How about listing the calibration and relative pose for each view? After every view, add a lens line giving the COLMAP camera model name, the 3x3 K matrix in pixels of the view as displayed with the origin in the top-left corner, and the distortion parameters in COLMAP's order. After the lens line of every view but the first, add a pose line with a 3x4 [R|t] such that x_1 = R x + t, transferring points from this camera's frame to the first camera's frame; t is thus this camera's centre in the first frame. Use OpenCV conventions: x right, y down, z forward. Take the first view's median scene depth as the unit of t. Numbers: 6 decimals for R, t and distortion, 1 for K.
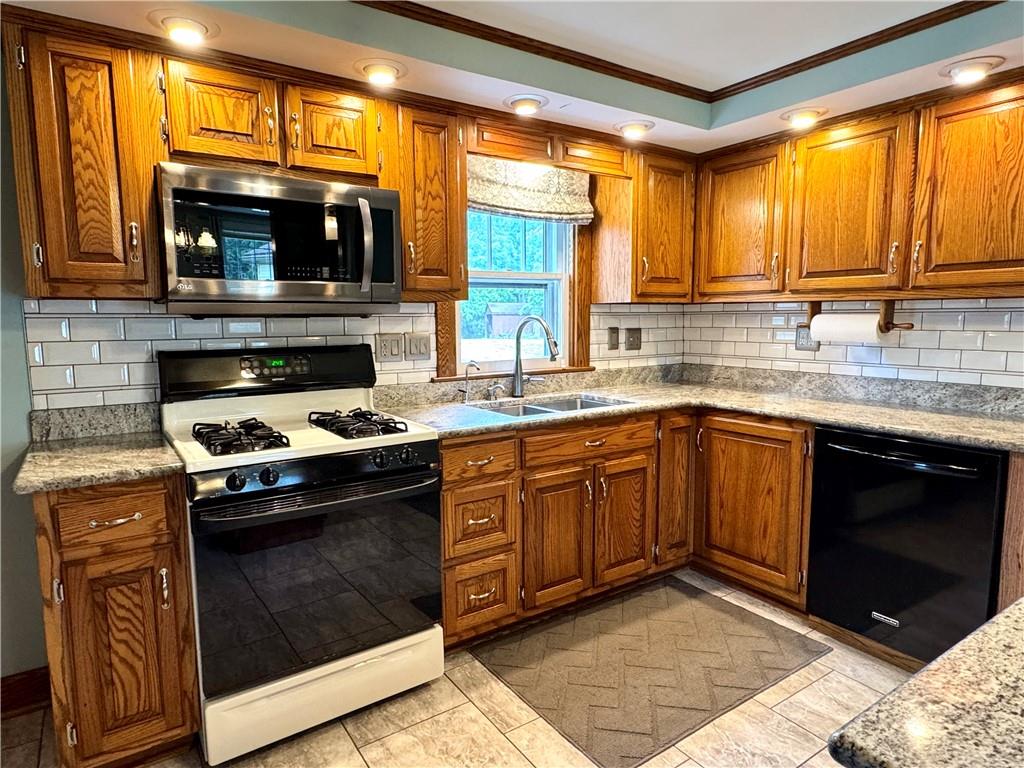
lens RADIAL K [[608.1, 0, 512.0], [0, 608.1, 384.0], [0, 0, 1]] dist [-0.001655, 0.001273]
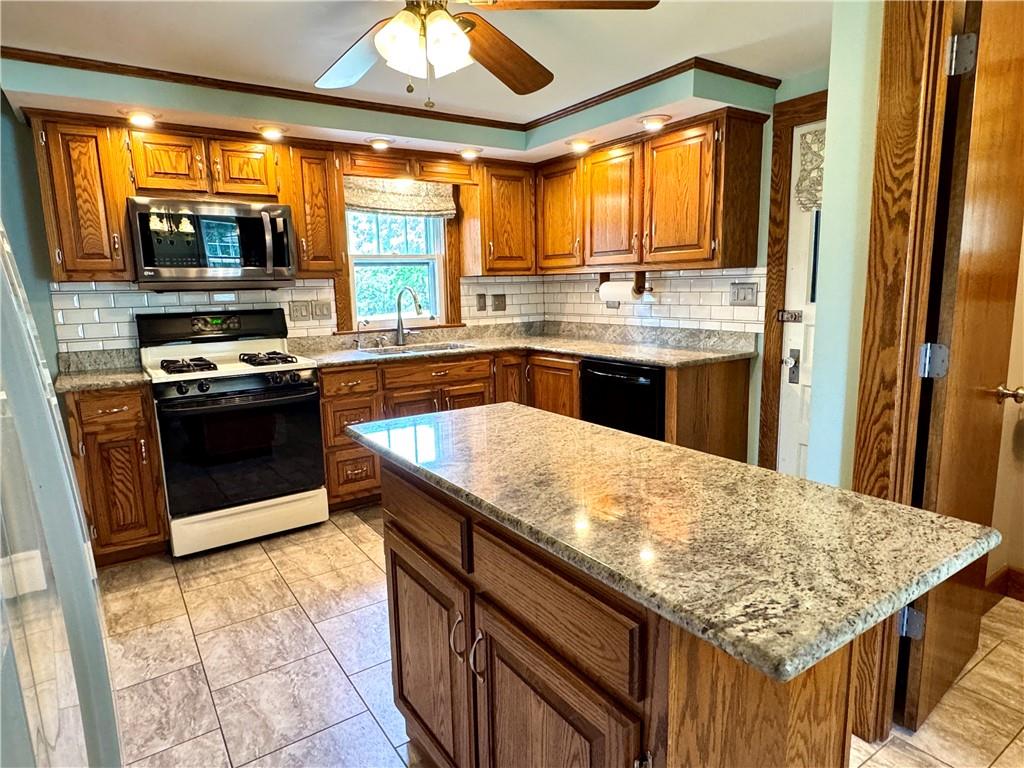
lens RADIAL K [[608.1, 0, 512.0], [0, 608.1, 384.0], [0, 0, 1]] dist [-0.001655, 0.001273]
pose [[0.999842, -0.016951, -0.005391, 0.342532], [0.017197, 0.998619, 0.049637, 0.056595], [0.004542, -0.049722, 0.998753, -0.497353]]
